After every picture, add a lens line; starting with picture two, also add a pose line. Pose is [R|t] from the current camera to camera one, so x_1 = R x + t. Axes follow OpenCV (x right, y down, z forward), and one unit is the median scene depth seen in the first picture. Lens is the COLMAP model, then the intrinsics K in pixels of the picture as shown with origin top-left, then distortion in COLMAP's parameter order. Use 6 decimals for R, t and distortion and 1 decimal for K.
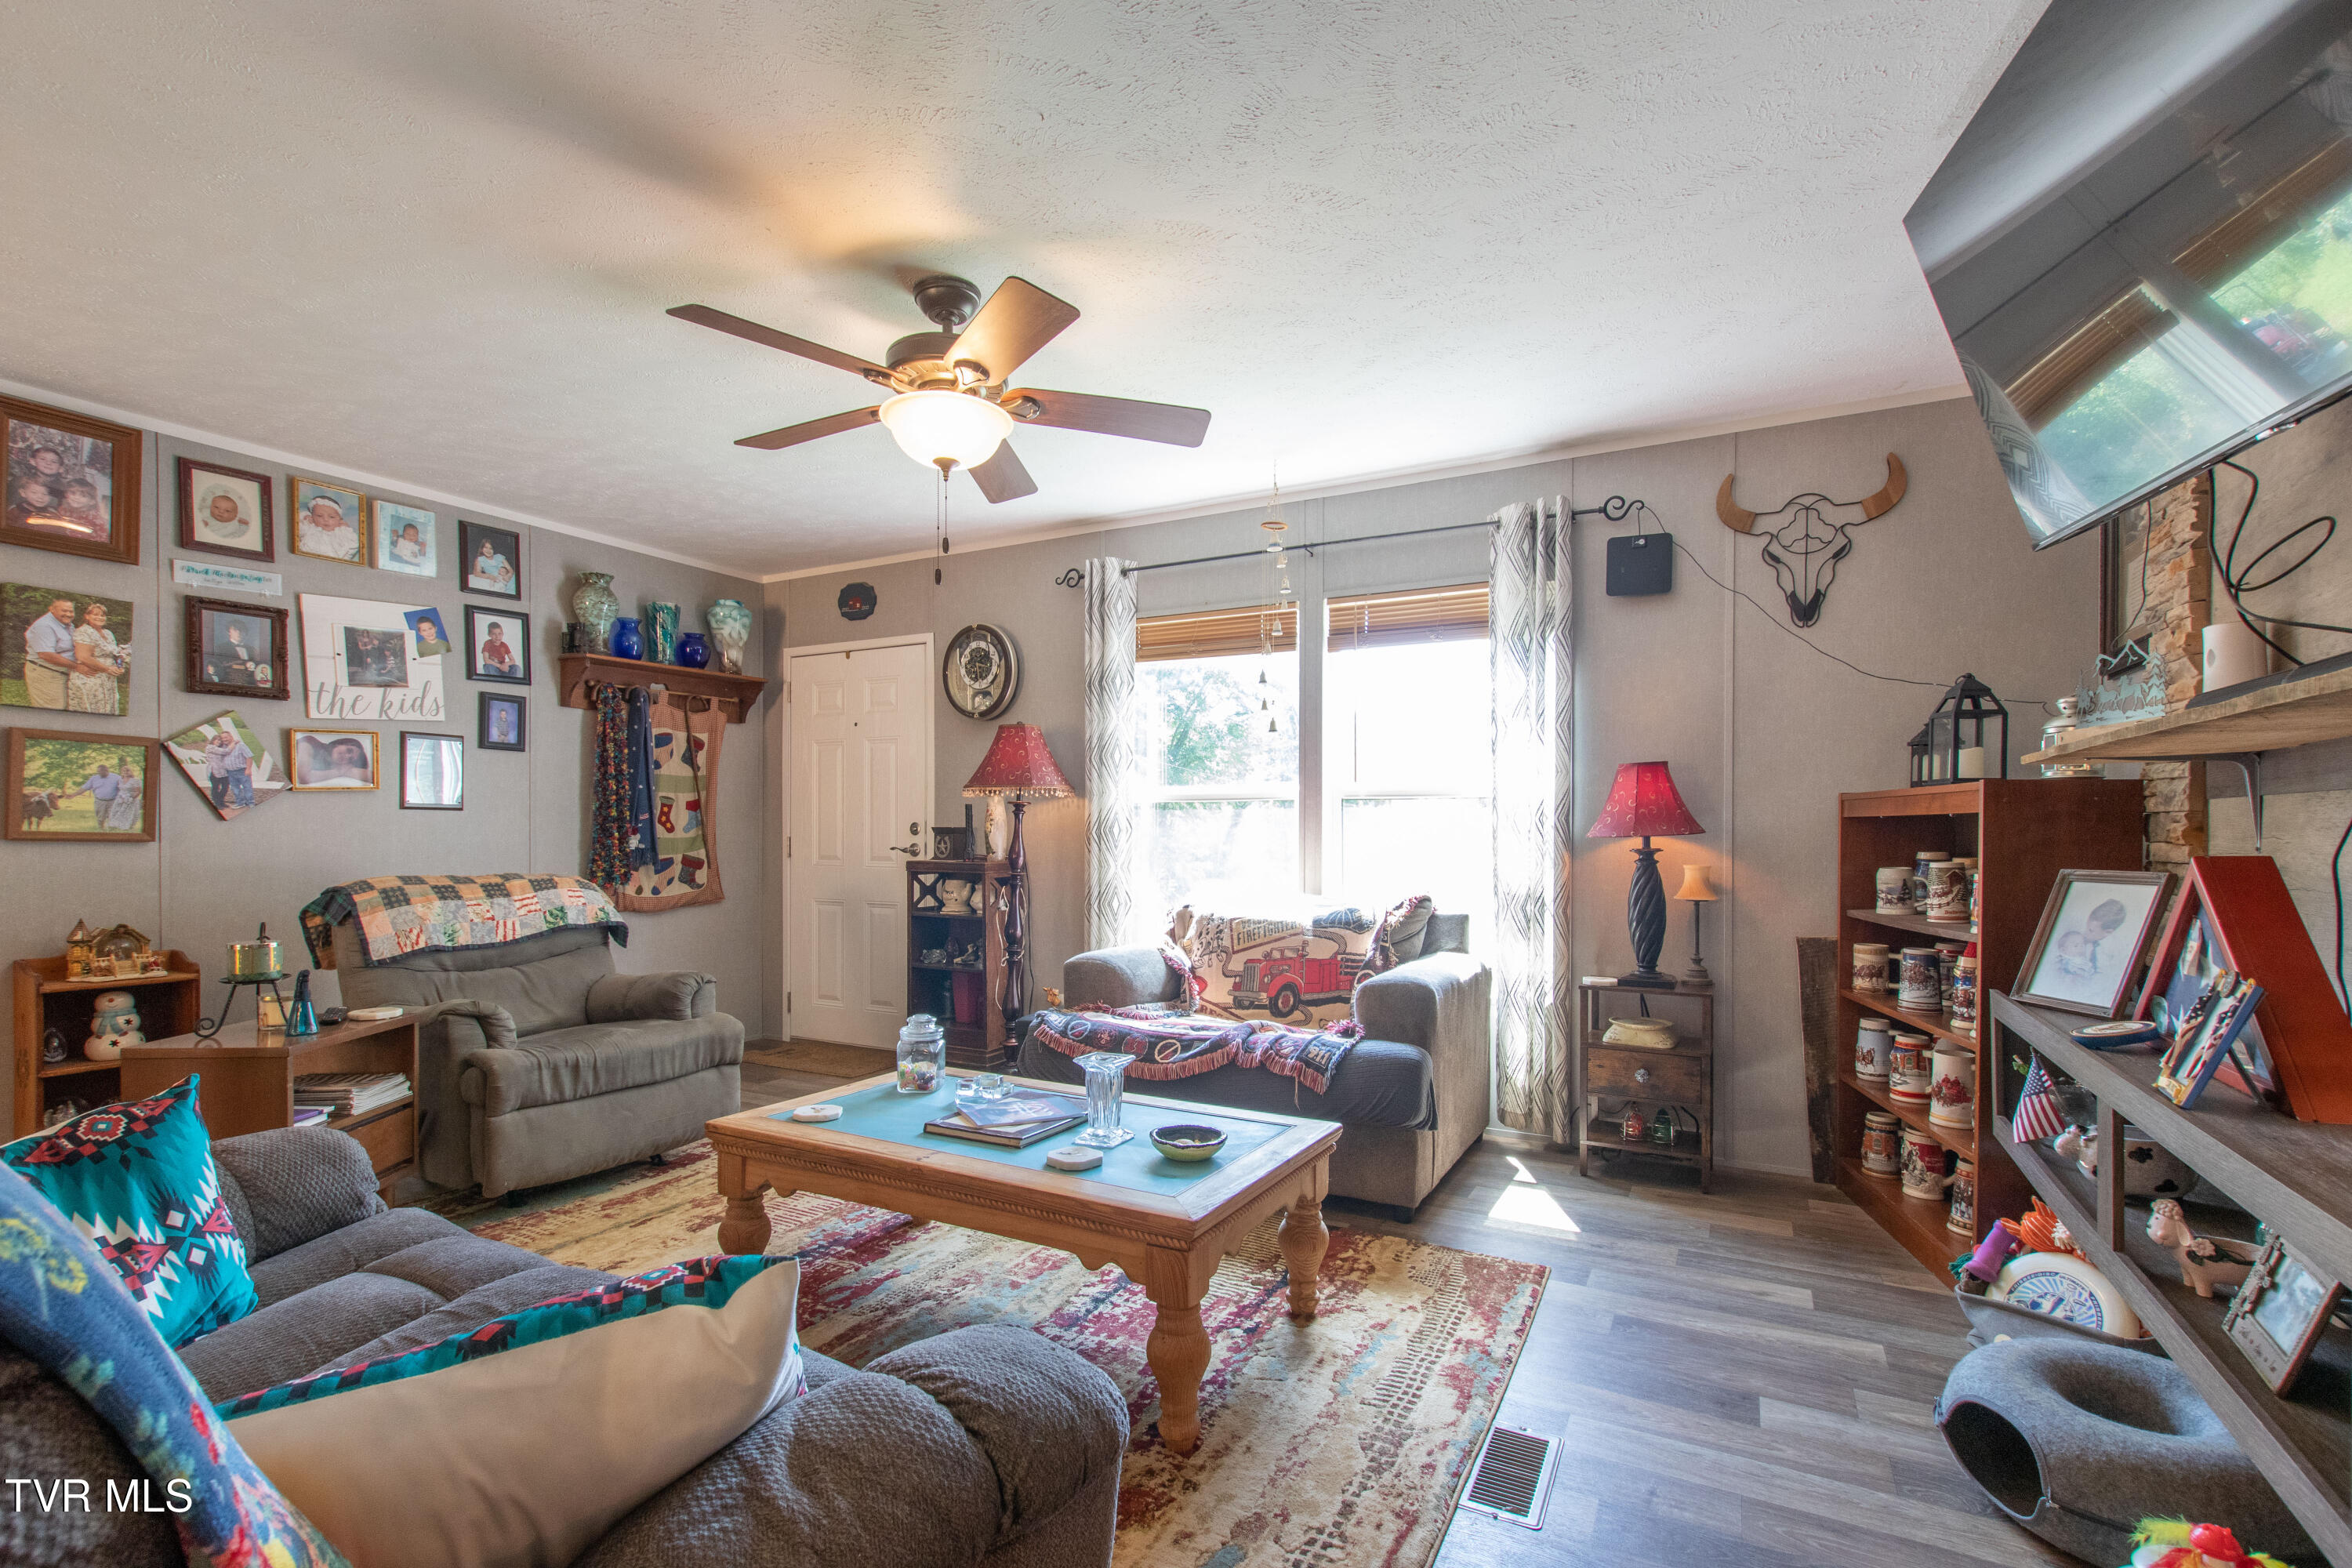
lens RADIAL K [[1106.0, 0, 1156.9], [0, 1106.0, 823.5], [0, 0, 1]] dist [0.007956, -0.000470]
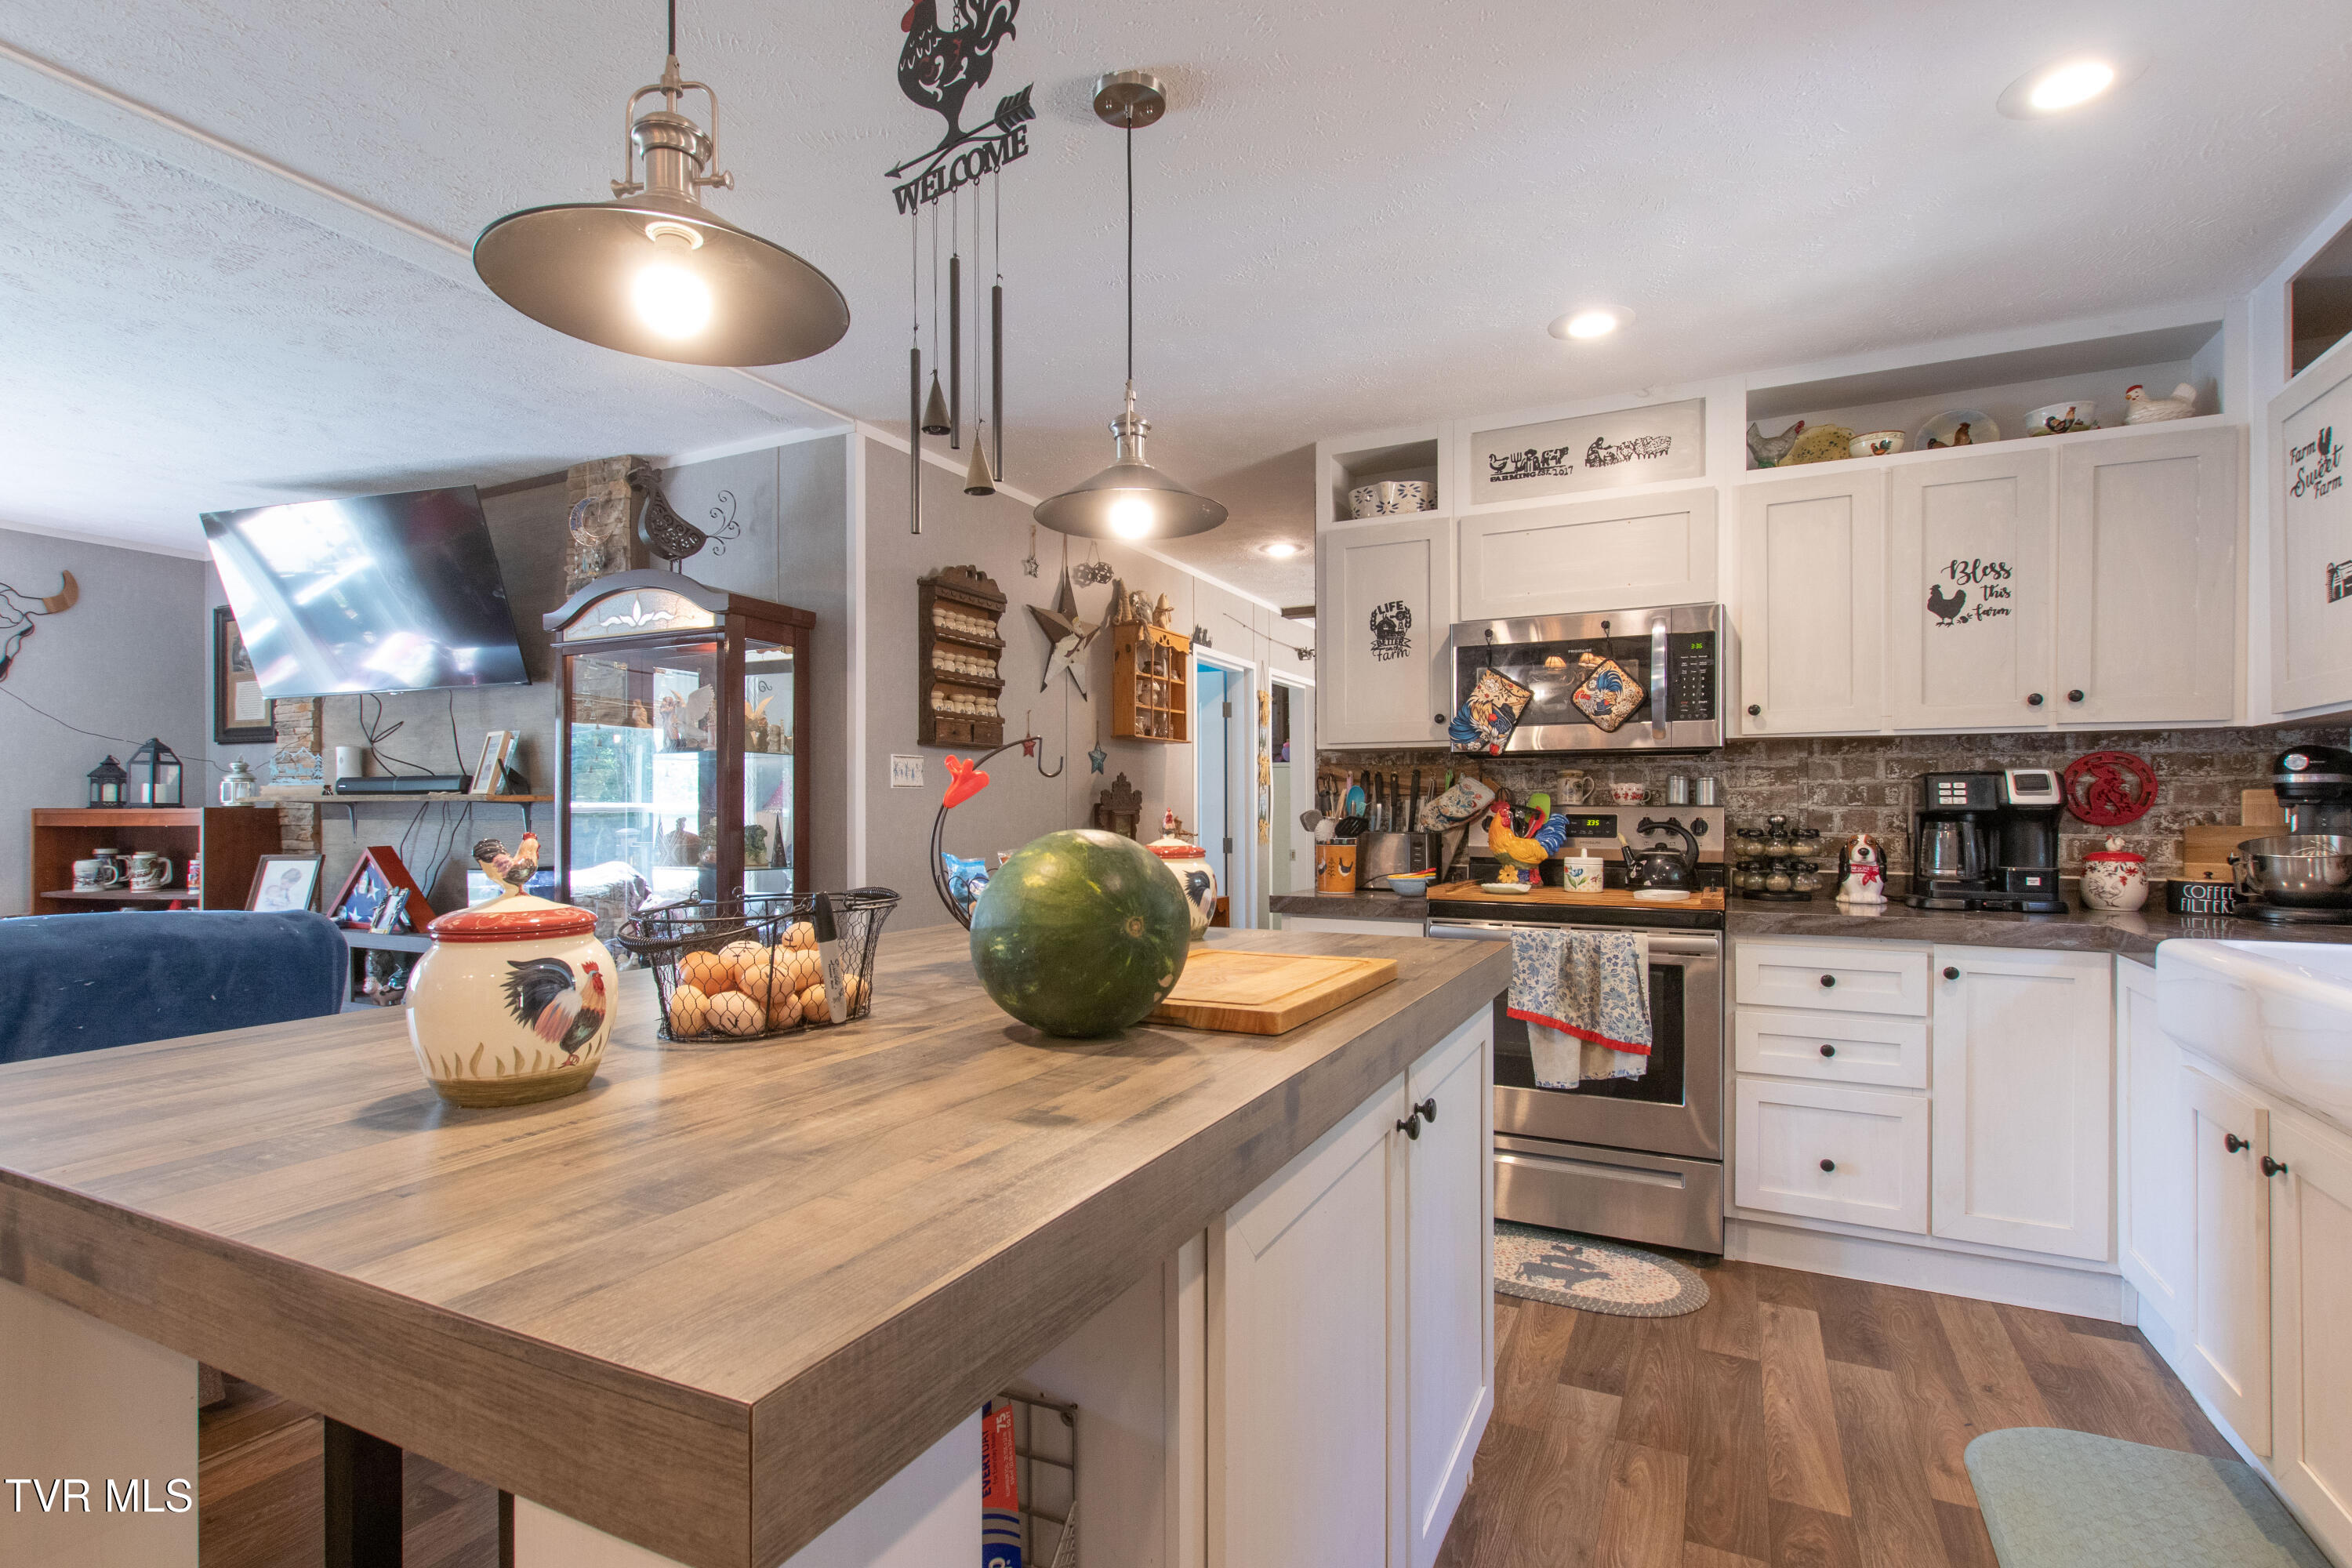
lens RADIAL K [[1106.0, 0, 1188.0], [0, 1106.0, 809.5], [0, 0, 1]] dist [0.007956, -0.000470]
pose [[-0.046352, 0.001323, 0.998924, -0.719961], [-0.000120, 0.999999, -0.001330, -0.022578], [-0.998925, -0.000182, -0.046352, -0.315183]]
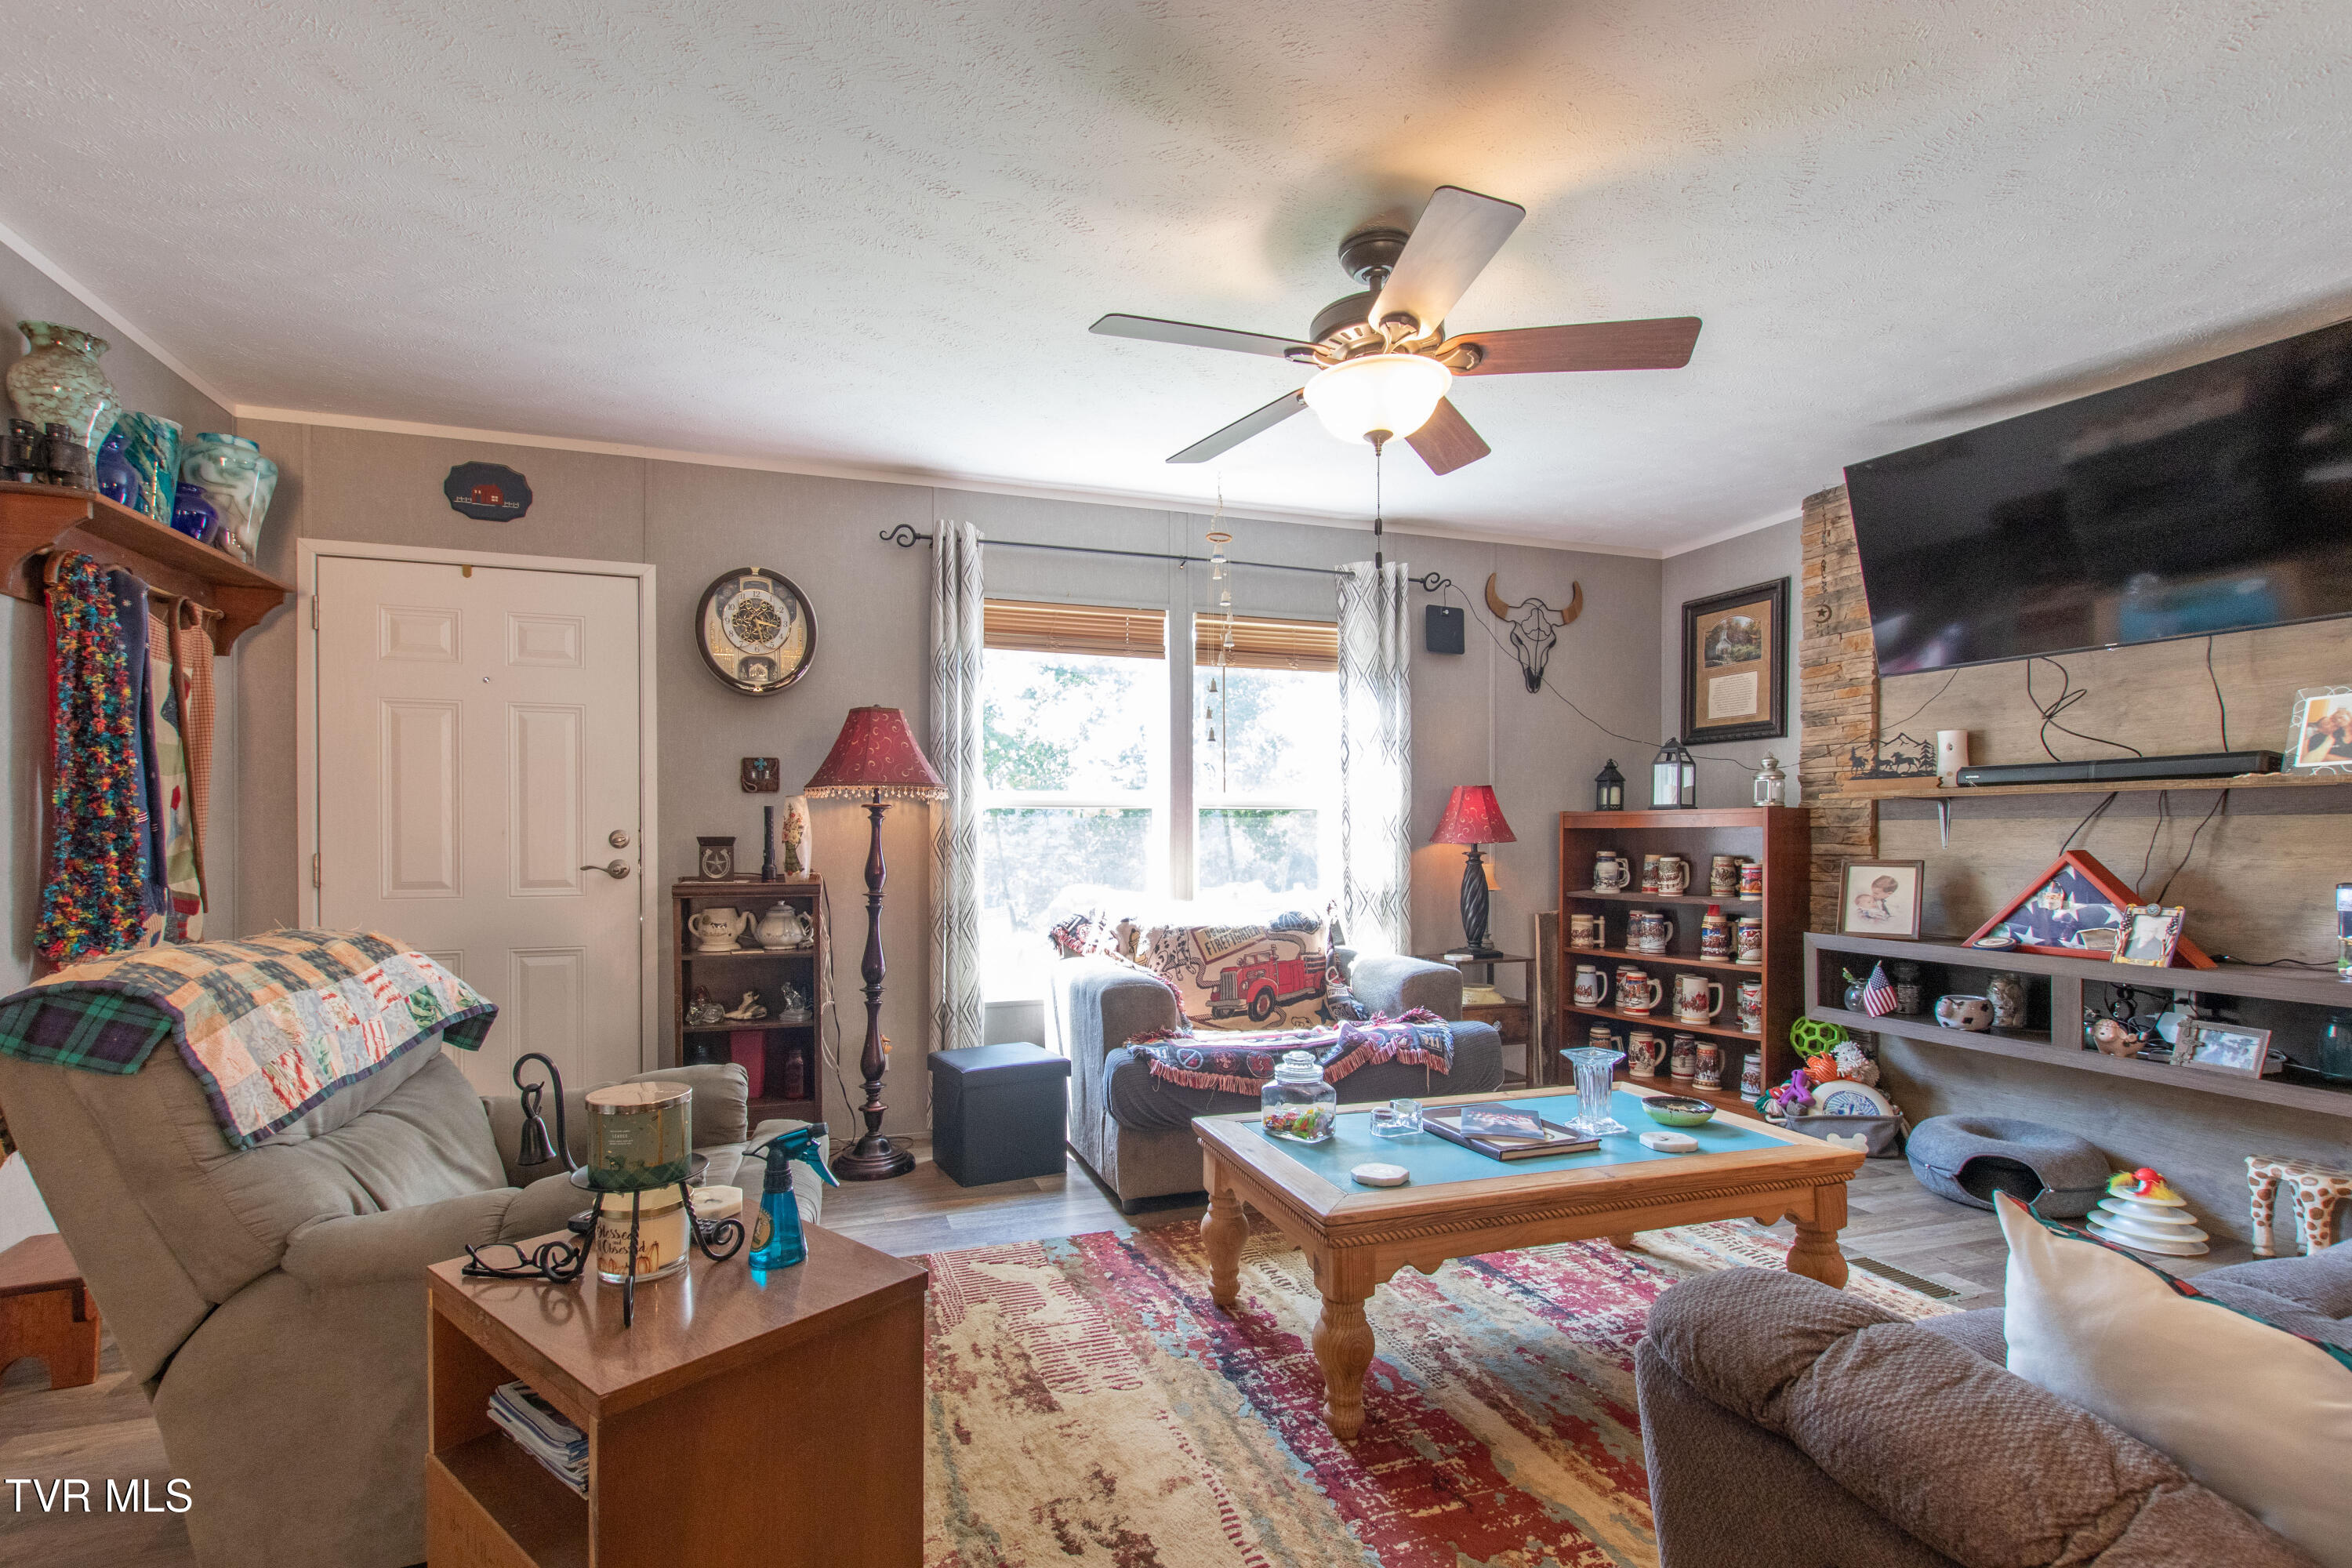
lens RADIAL K [[1106.0, 0, 1146.6], [0, 1106.0, 844.6], [0, 0, 1]] dist [0.007956, -0.000470]
pose [[0.668166, -0.008353, 0.743965, -0.719131], [-0.001111, 0.999925, 0.012226, -0.001114], [-0.744011, -0.008995, 0.668107, 0.388347]]
